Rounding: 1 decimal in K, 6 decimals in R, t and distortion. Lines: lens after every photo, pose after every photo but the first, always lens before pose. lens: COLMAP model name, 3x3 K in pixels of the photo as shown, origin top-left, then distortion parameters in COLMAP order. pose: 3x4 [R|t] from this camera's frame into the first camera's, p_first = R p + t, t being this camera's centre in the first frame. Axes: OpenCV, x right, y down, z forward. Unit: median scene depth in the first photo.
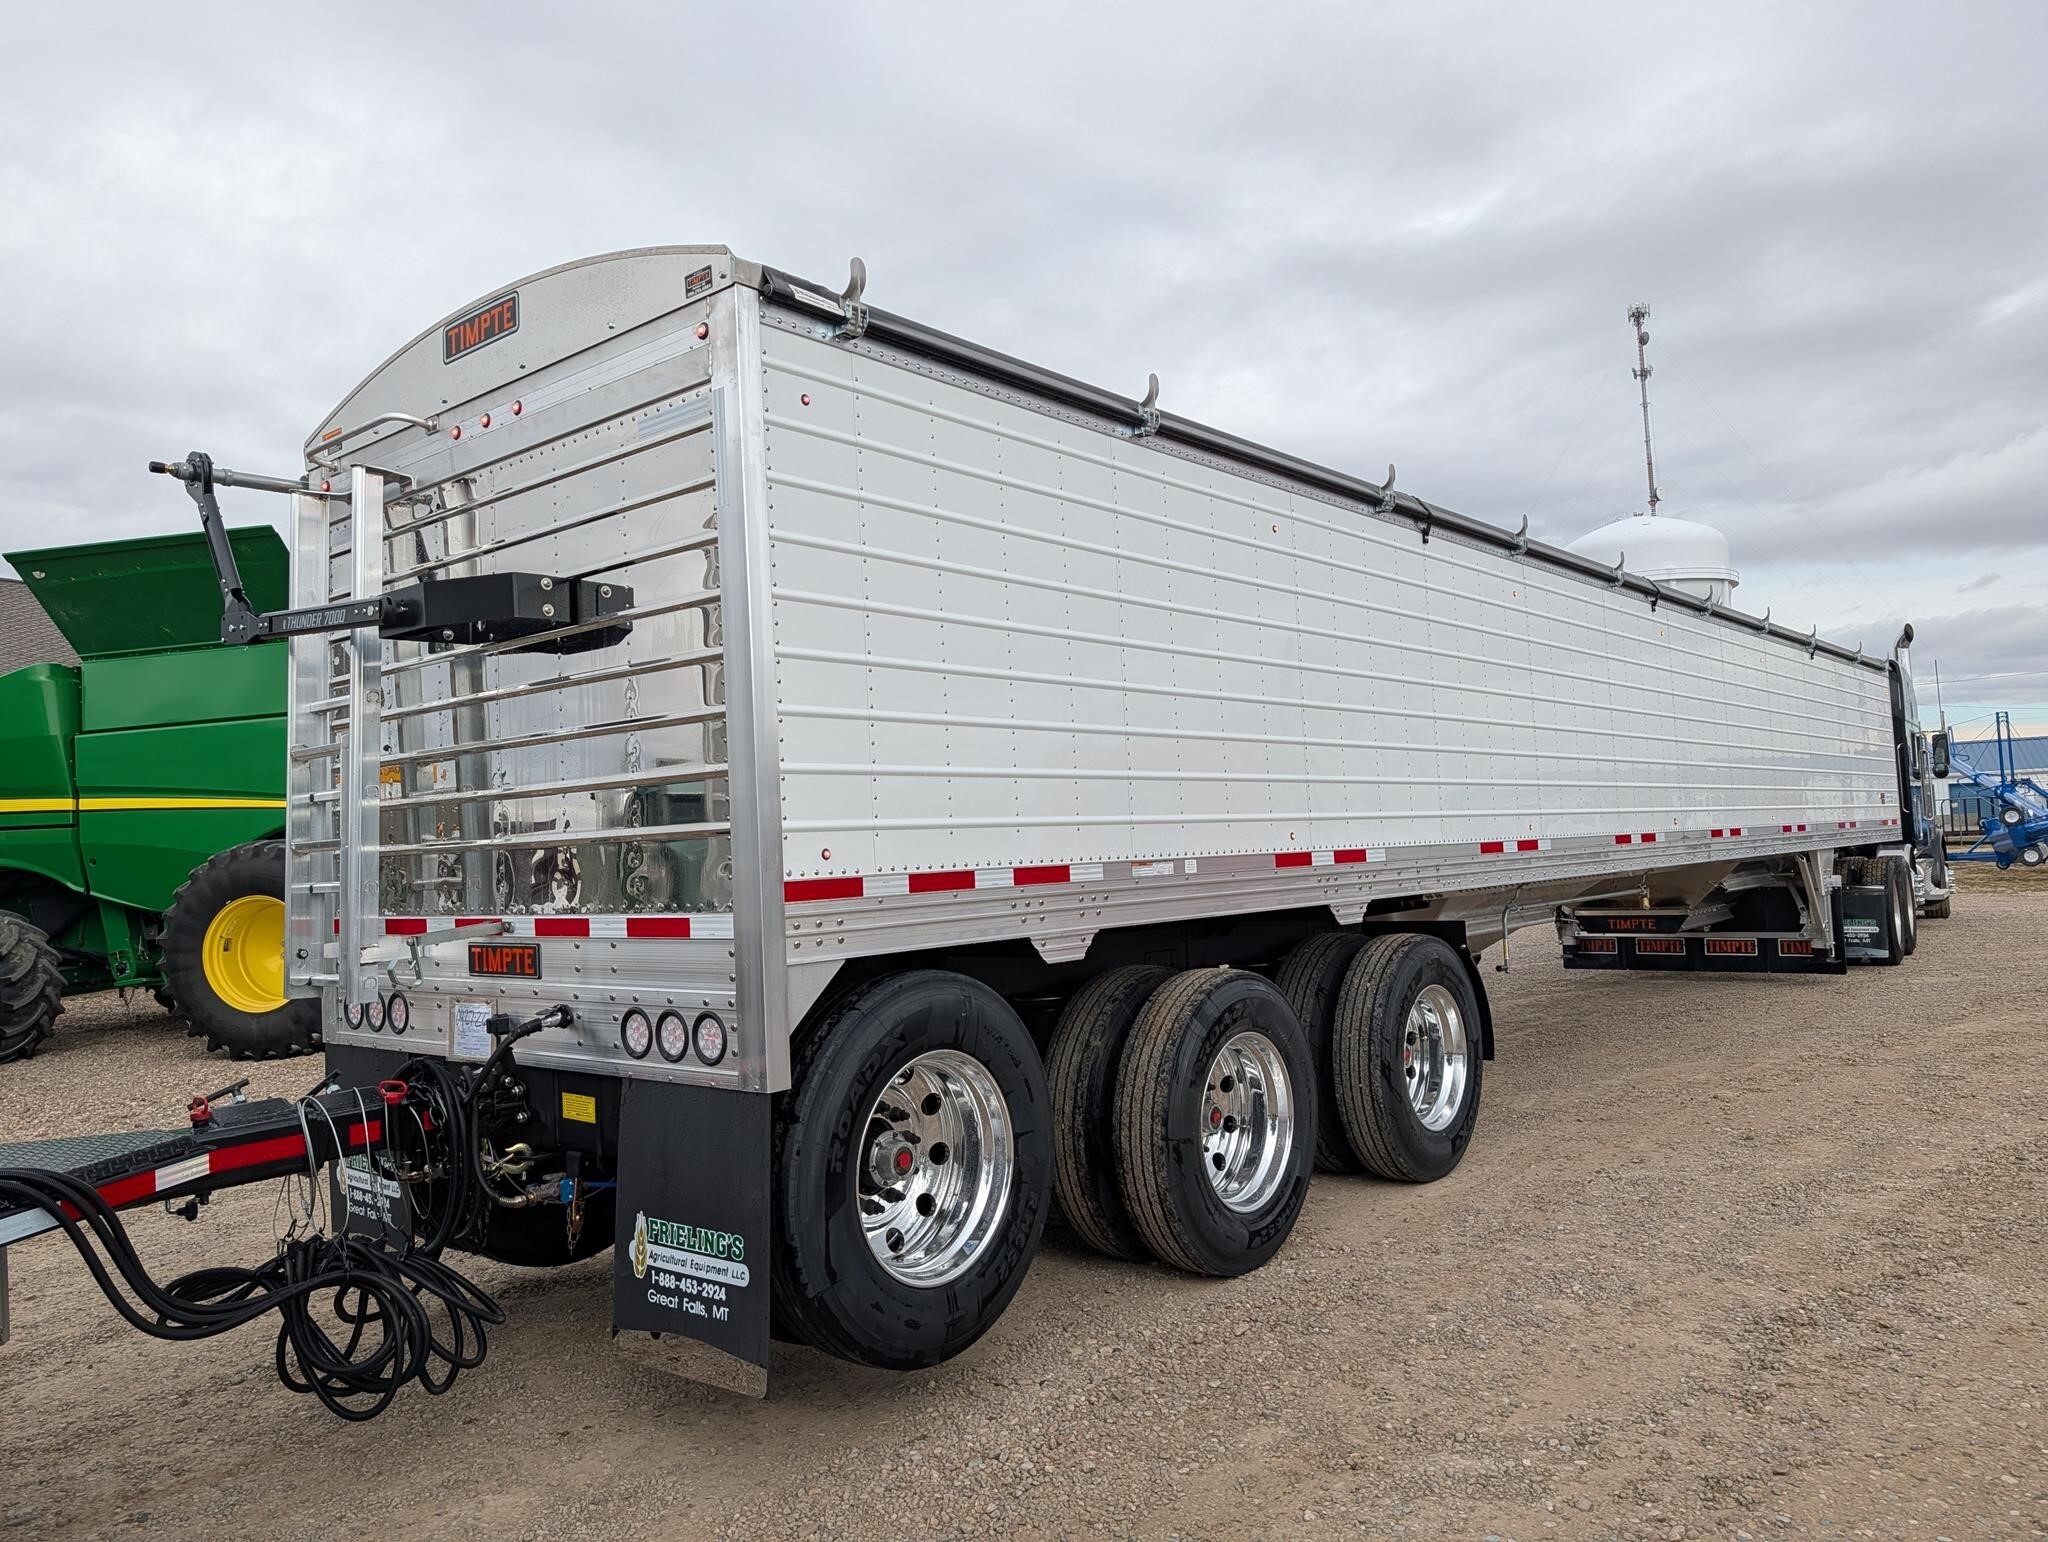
lens RADIAL K [[1466.9, 0, 1001.4], [0, 1466.9, 740.7], [0, 0, 1]] dist [0.033524, -0.029195]
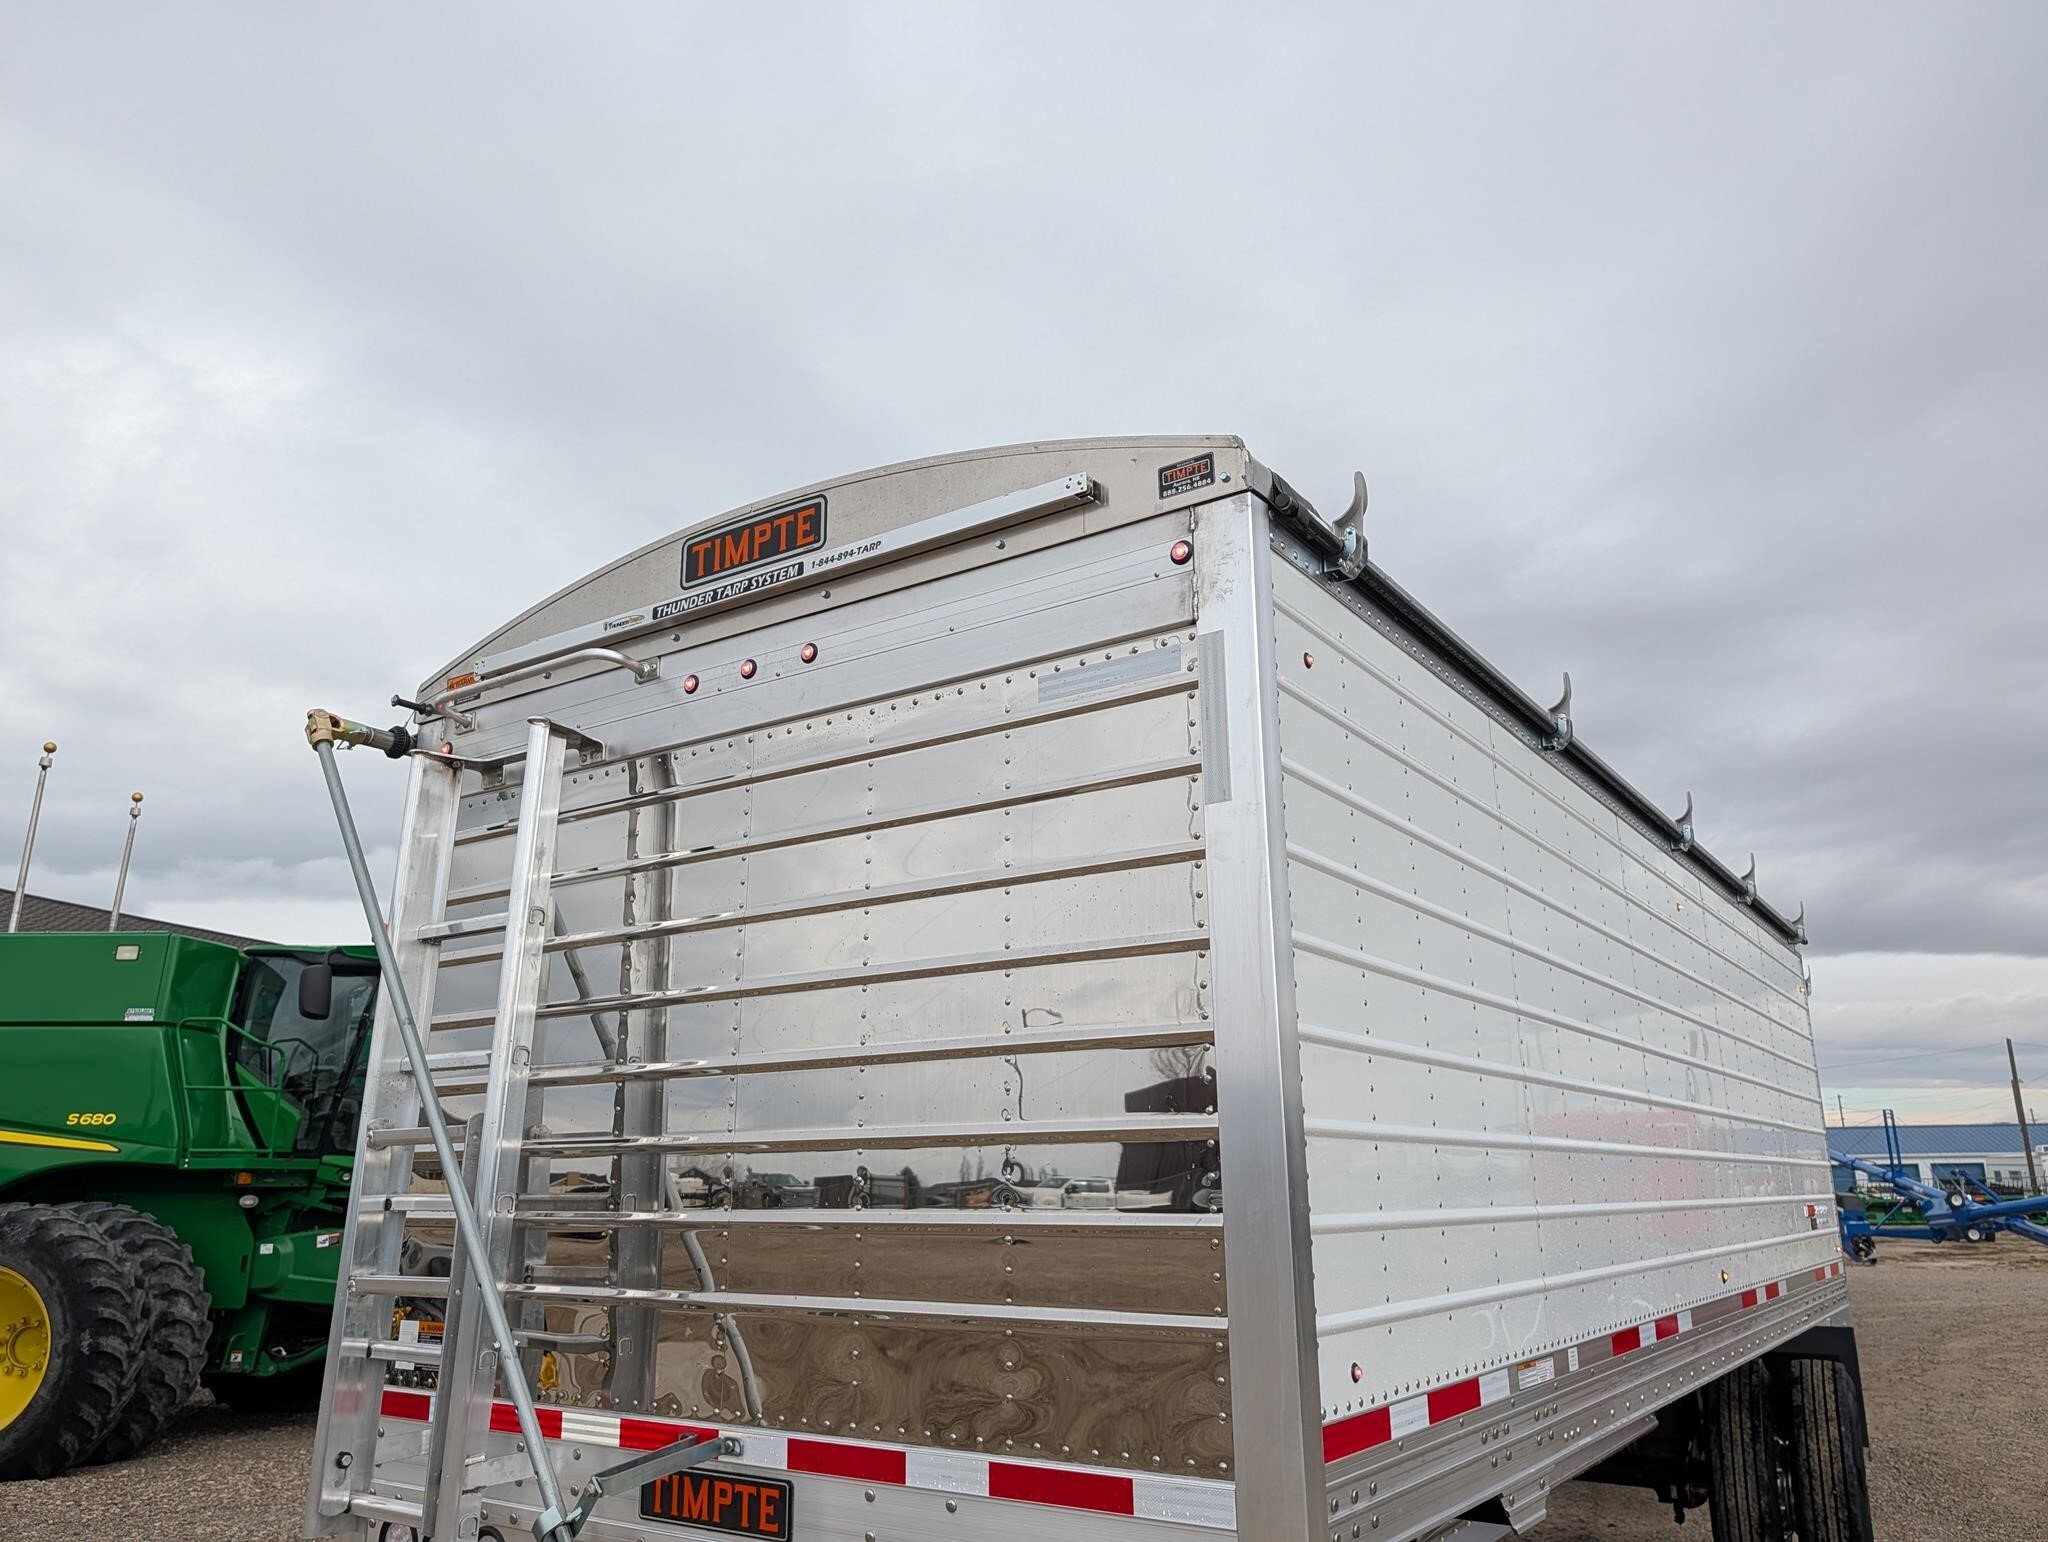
lens RADIAL K [[1466.9, 0, 1015.2], [0, 1466.9, 786.7], [0, 0, 1]] dist [0.033524, -0.029195]
pose [[0.993115, 0.063391, 0.098507, -0.311502], [-0.043446, 0.980273, -0.192812, -0.034974], [-0.108786, 0.187205, 0.976279, 0.337095]]
